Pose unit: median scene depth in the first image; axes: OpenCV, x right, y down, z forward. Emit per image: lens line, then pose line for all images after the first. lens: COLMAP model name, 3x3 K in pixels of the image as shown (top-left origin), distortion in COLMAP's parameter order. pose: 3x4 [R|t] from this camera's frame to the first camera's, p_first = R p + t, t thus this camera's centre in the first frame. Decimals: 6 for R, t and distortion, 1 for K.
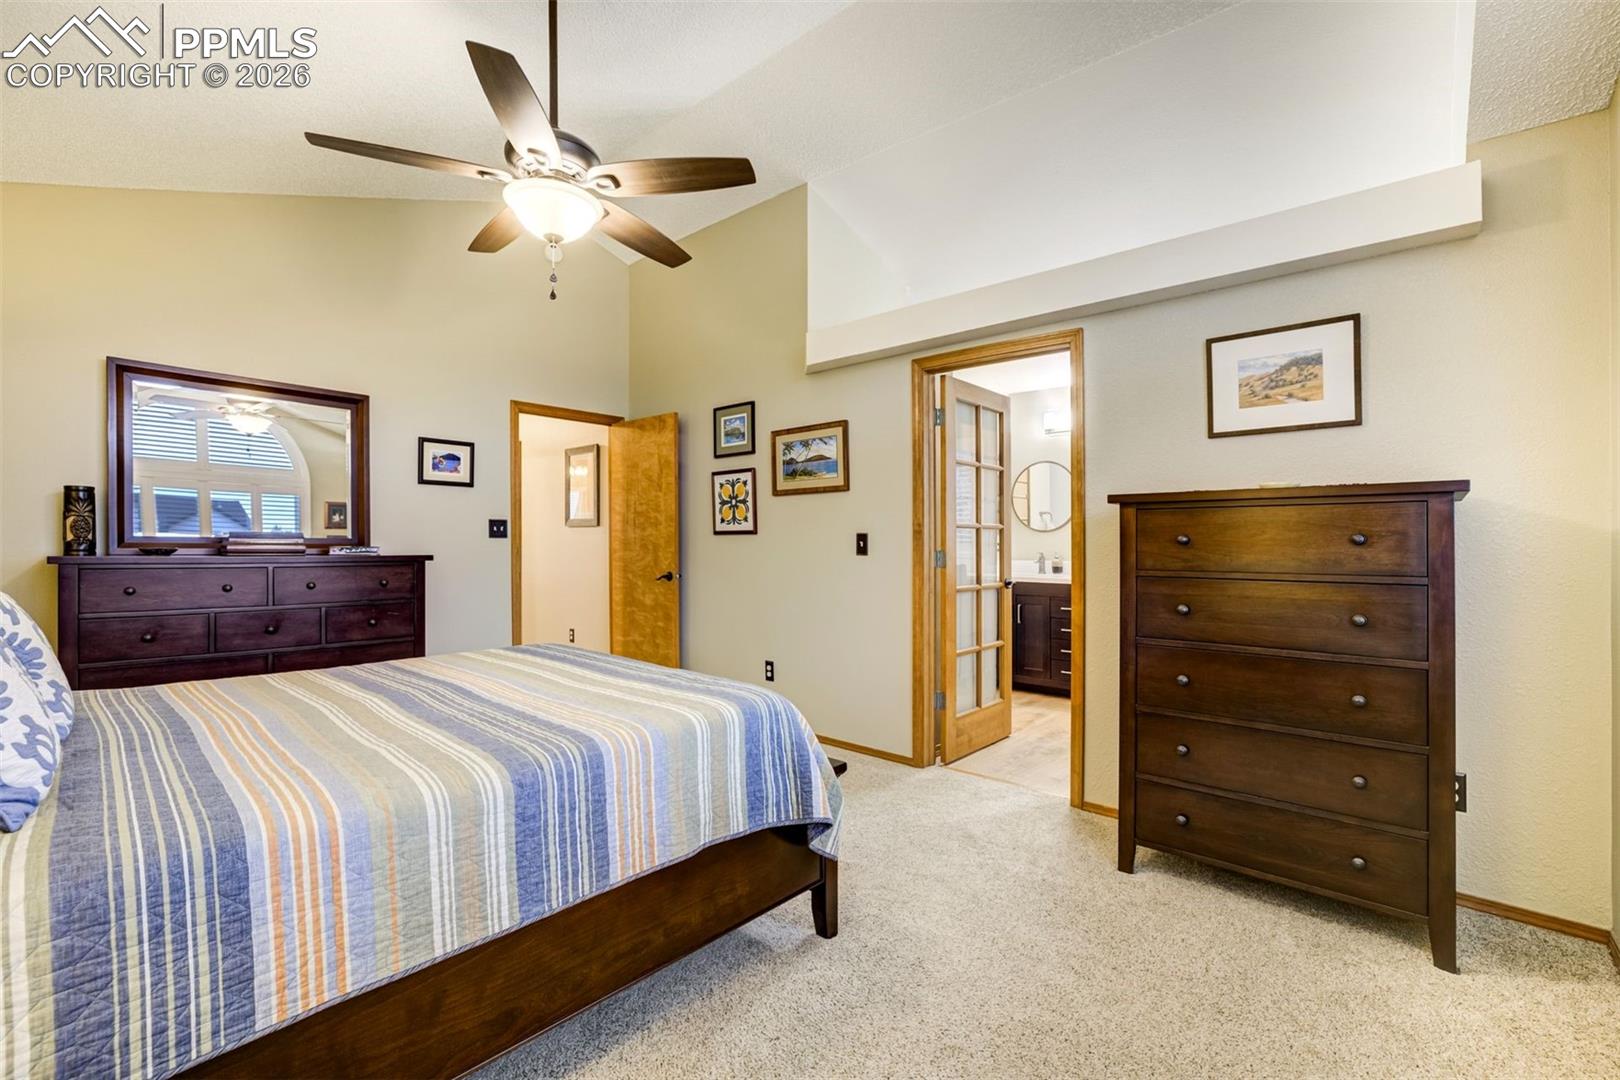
lens RADIAL K [[675.6, 0, 806.5], [0, 675.6, 540.4], [0, 0, 1]] dist [-0.001201, -0.000168]
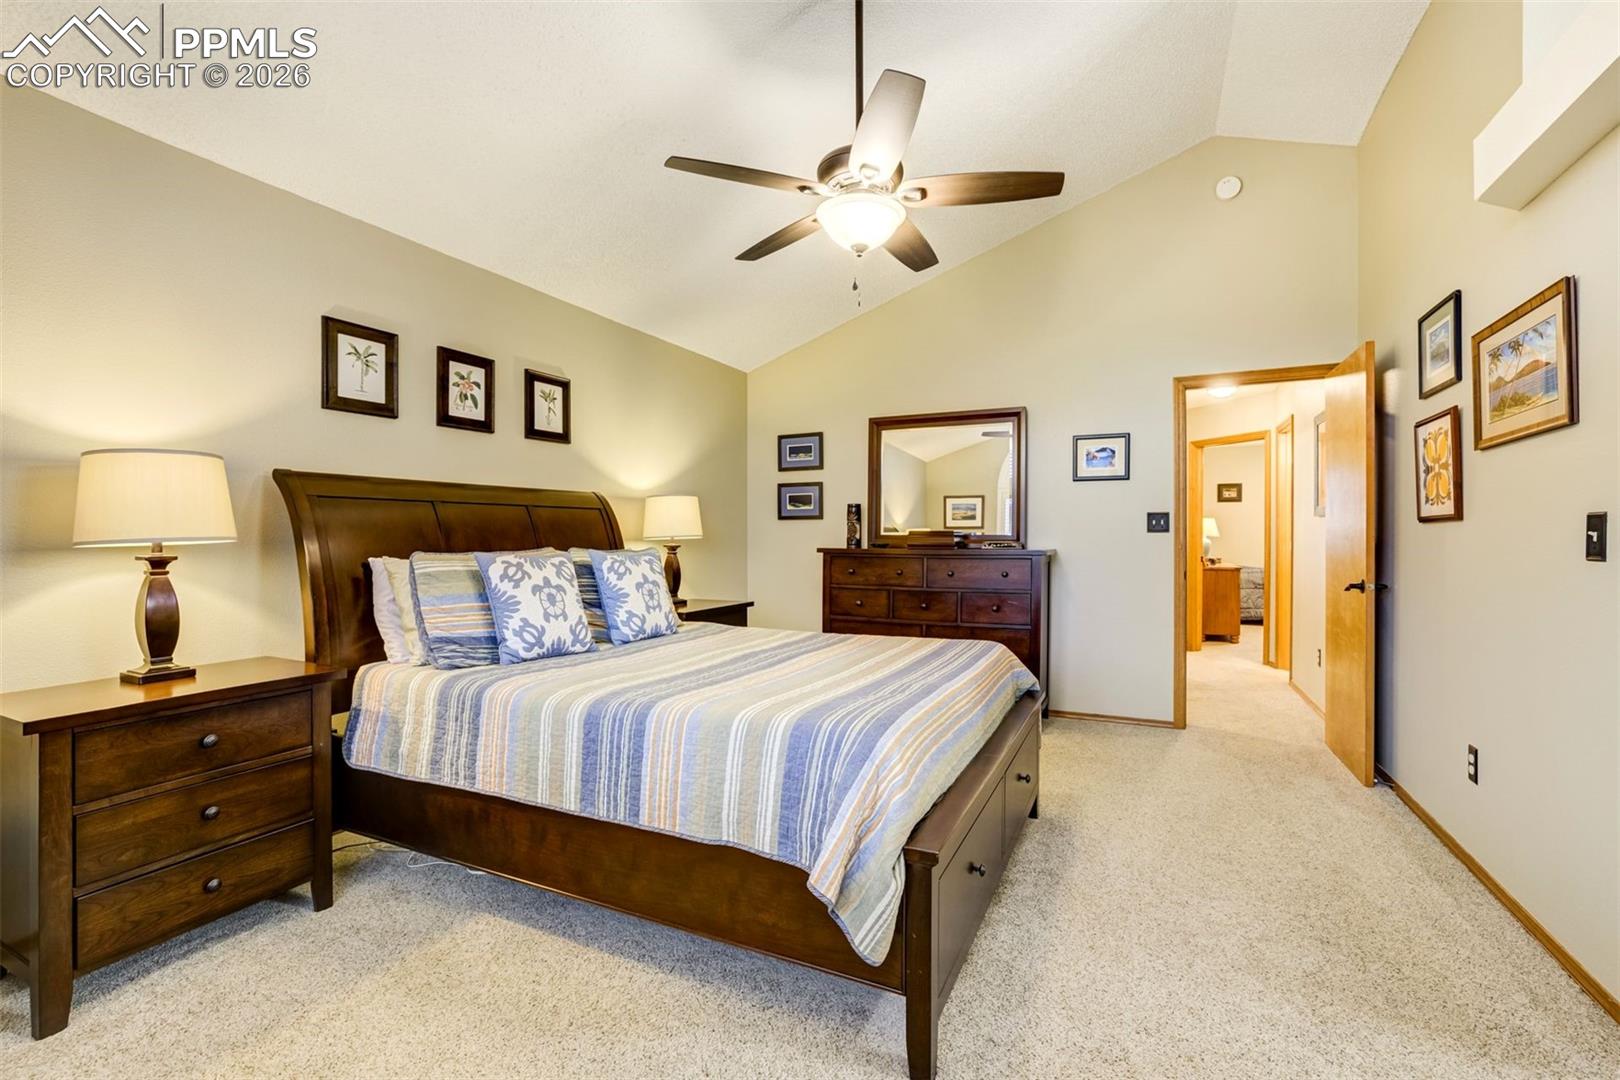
lens RADIAL K [[693.4, 0, 813.9], [0, 693.4, 537.9], [0, 0, 1]] dist [-0.043479, 0.015901]
pose [[0.291208, -0.005719, -0.956643, 0.333596], [0.008250, 0.999960, -0.003467, 0.003305], [0.956624, -0.006882, 0.291243, 0.326874]]
